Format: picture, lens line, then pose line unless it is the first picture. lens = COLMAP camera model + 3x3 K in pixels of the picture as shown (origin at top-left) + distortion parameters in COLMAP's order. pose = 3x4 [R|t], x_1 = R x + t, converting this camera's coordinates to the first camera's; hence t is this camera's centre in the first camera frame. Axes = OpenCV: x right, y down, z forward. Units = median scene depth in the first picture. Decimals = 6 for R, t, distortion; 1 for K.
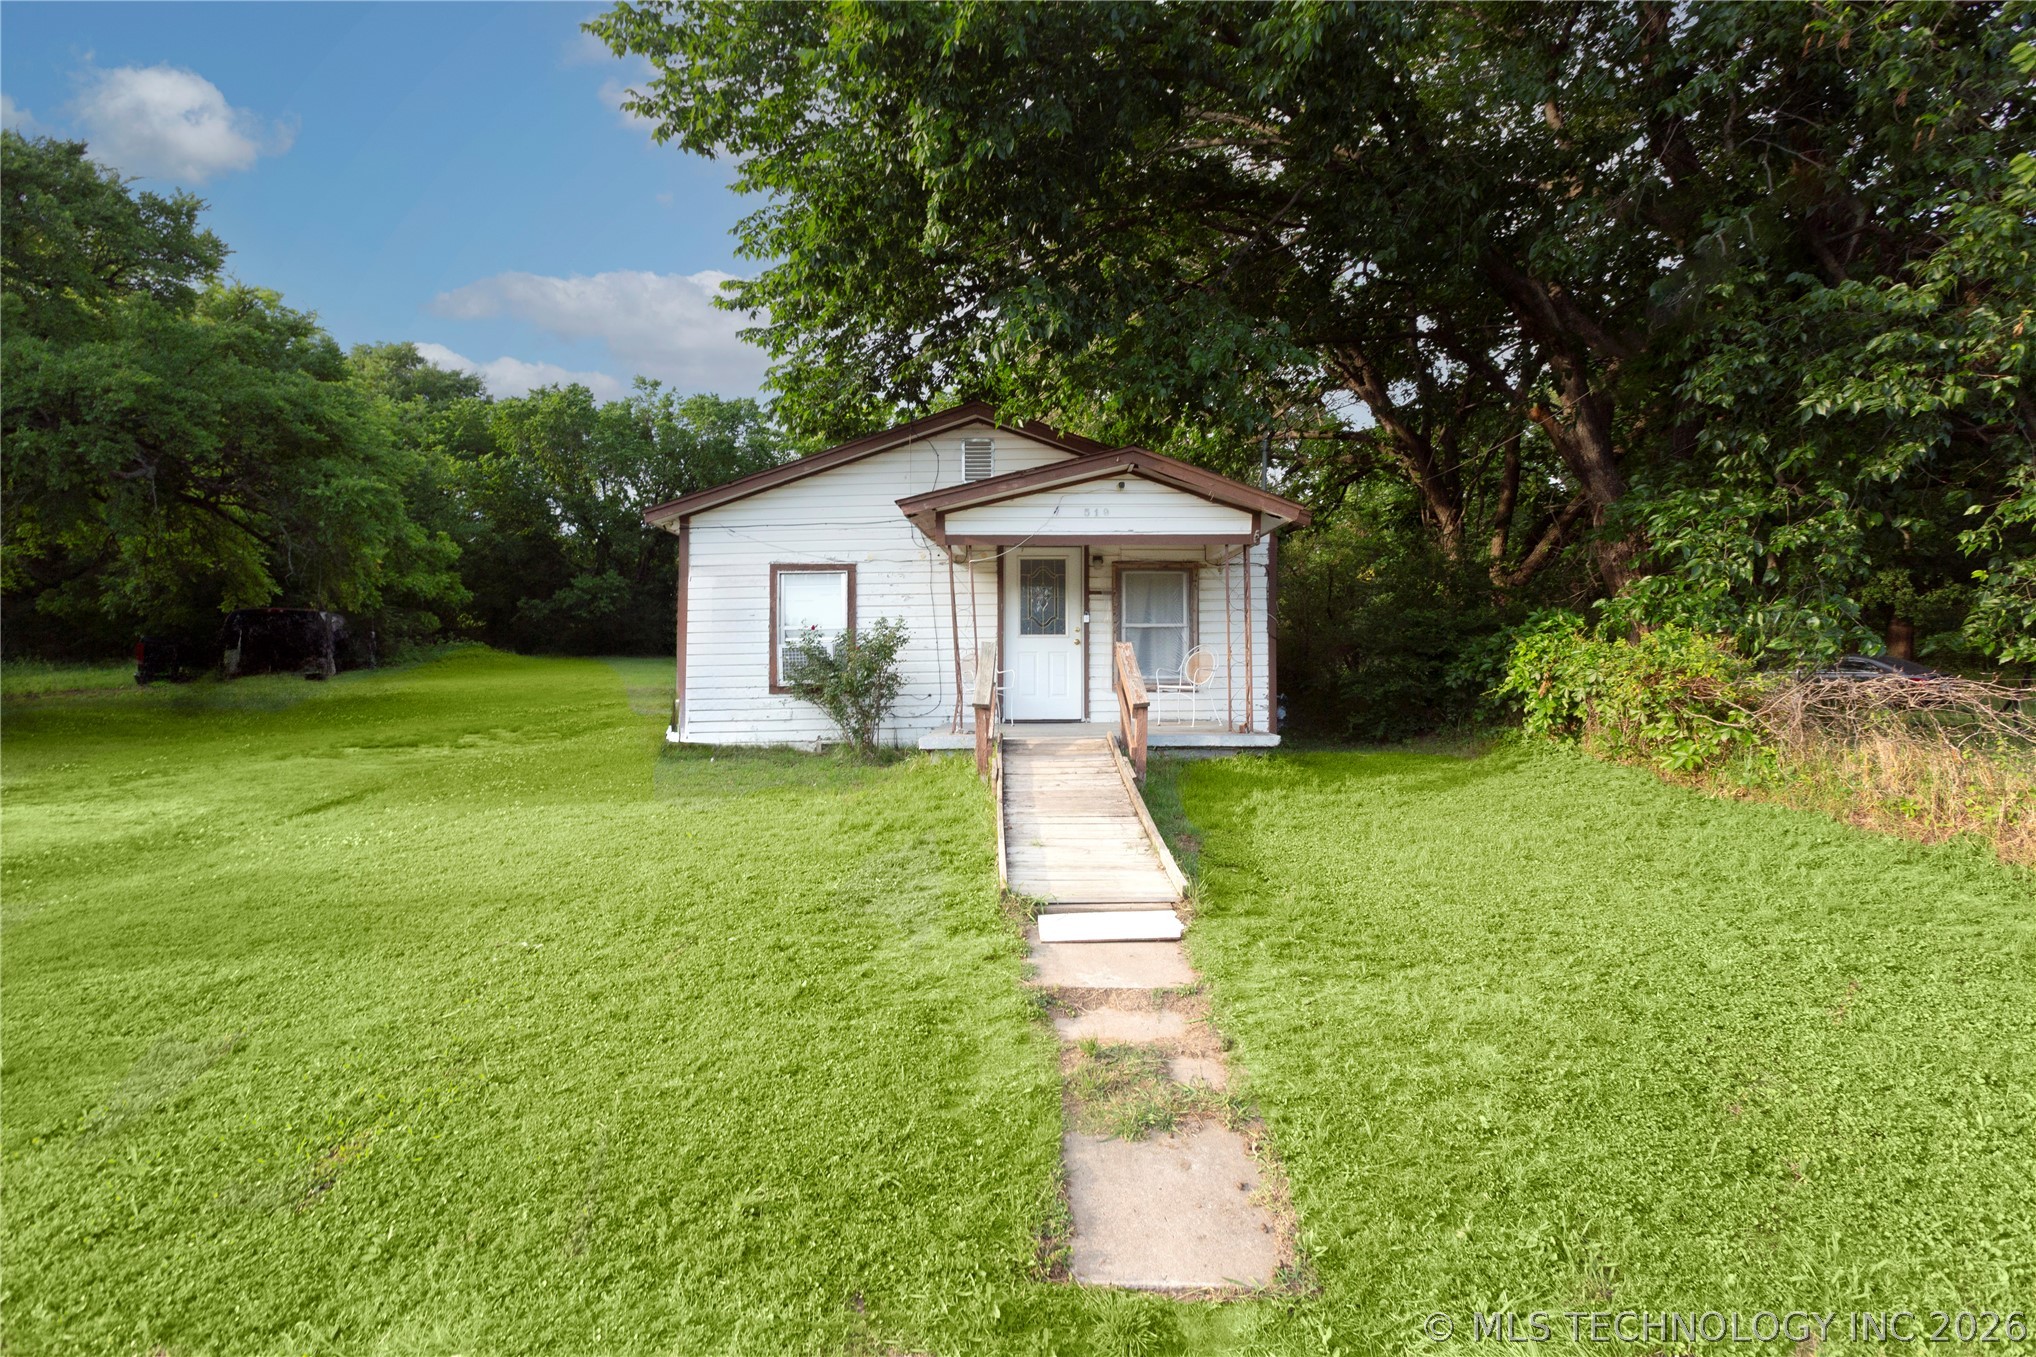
lens RADIAL K [[912.2, 0, 1020.6], [0, 912.2, 672.1], [0, 0, 1]] dist [-0.007956, 0.001332]
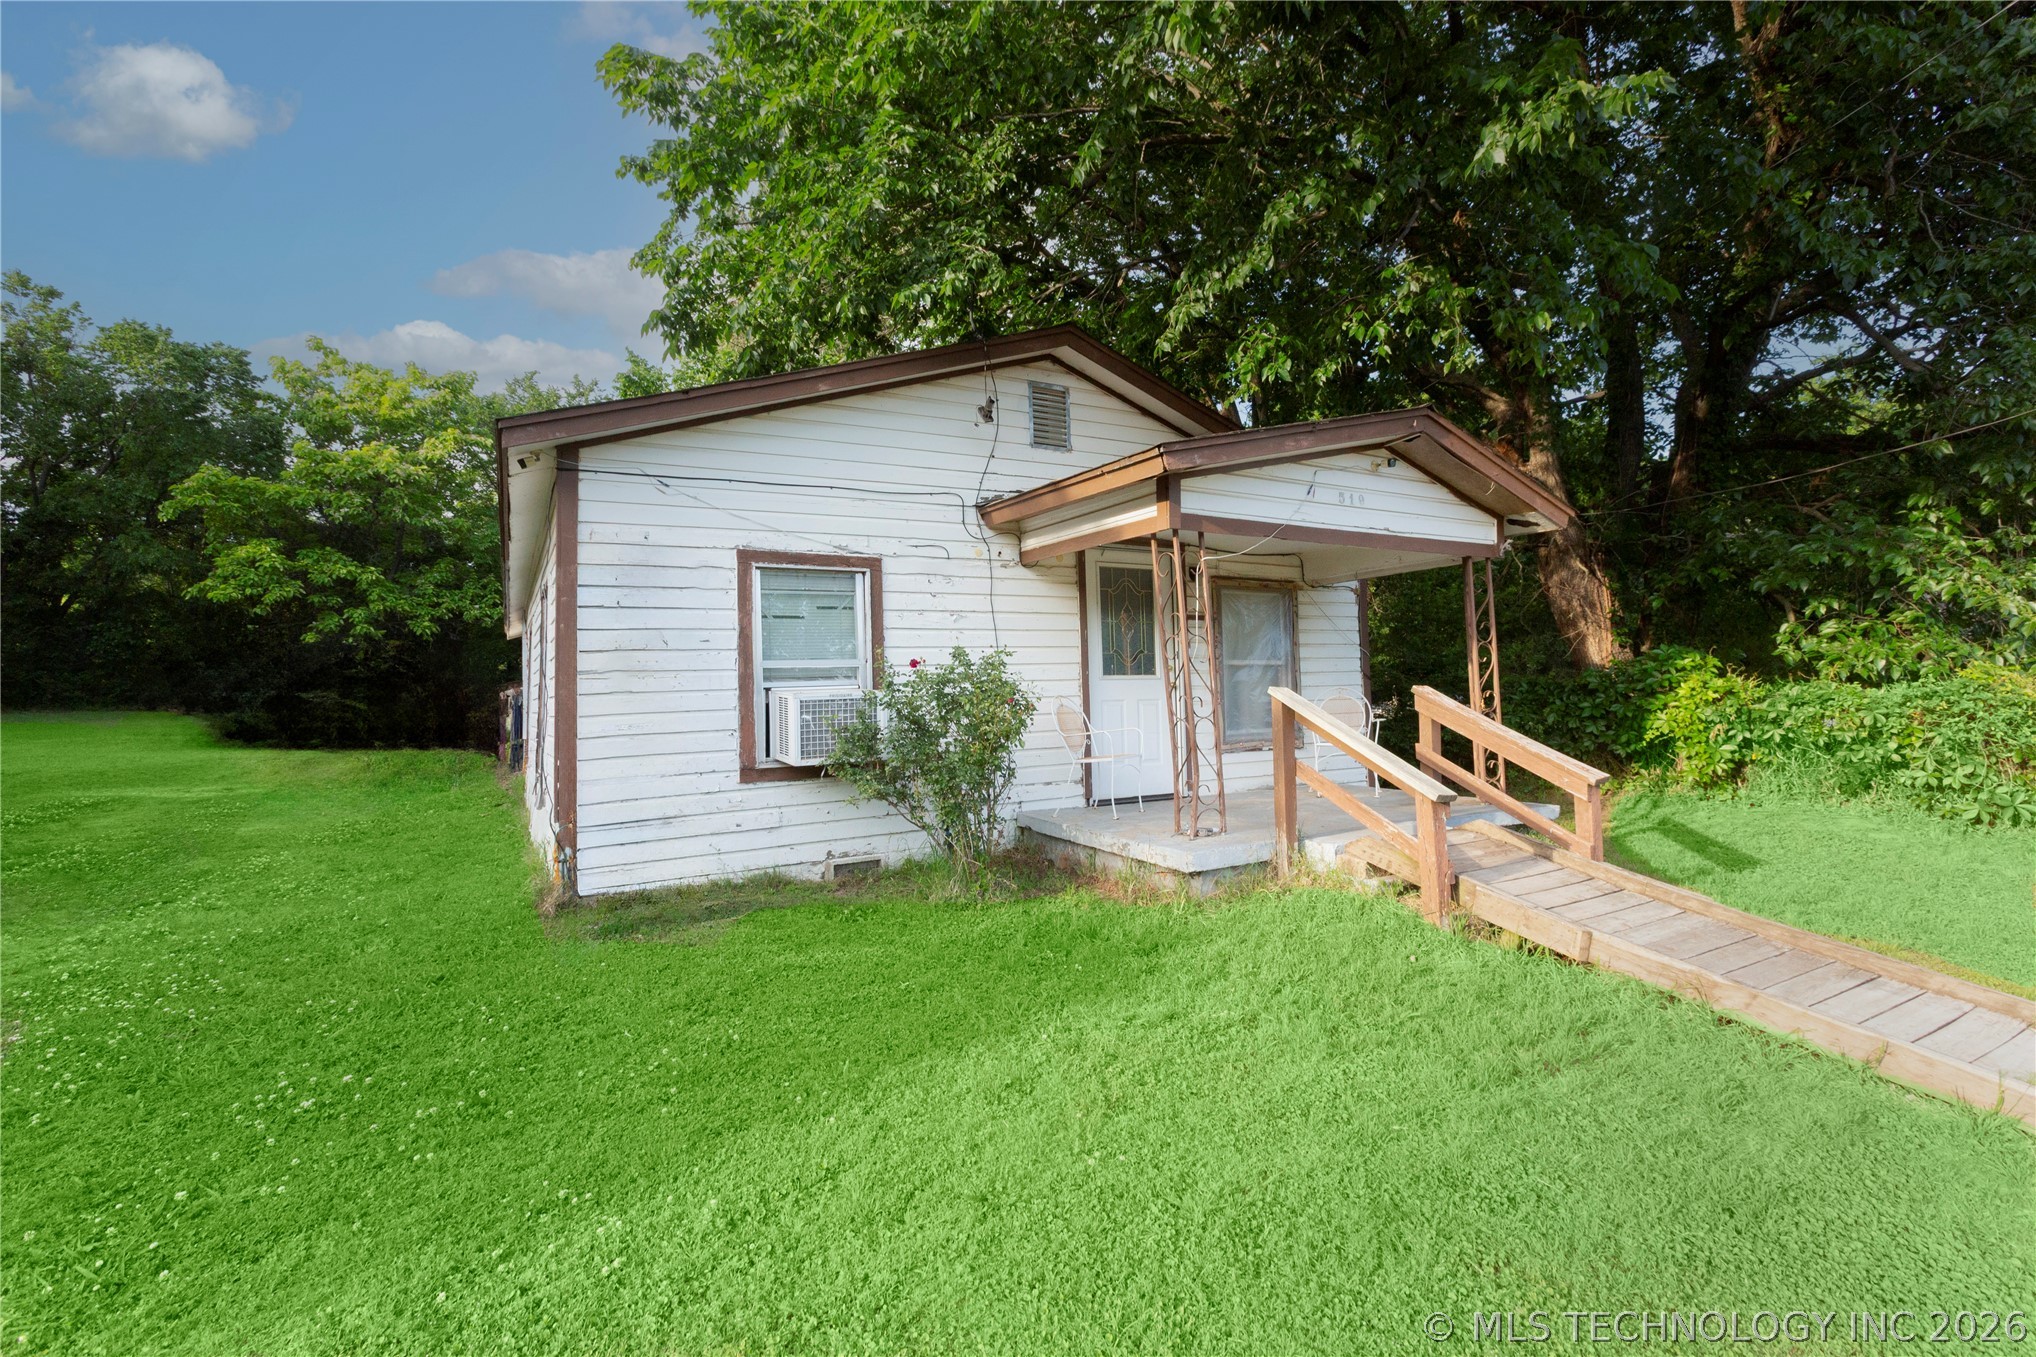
lens RADIAL K [[912.2, 0, 1020.6], [0, 912.2, 672.1], [0, 0, 1]] dist [-0.007956, 0.001332]
pose [[0.879126, -0.000112, 0.476589, -0.386644], [0.021144, 0.999025, -0.038767, -0.018191], [-0.476120, 0.044158, 0.878271, 0.429559]]
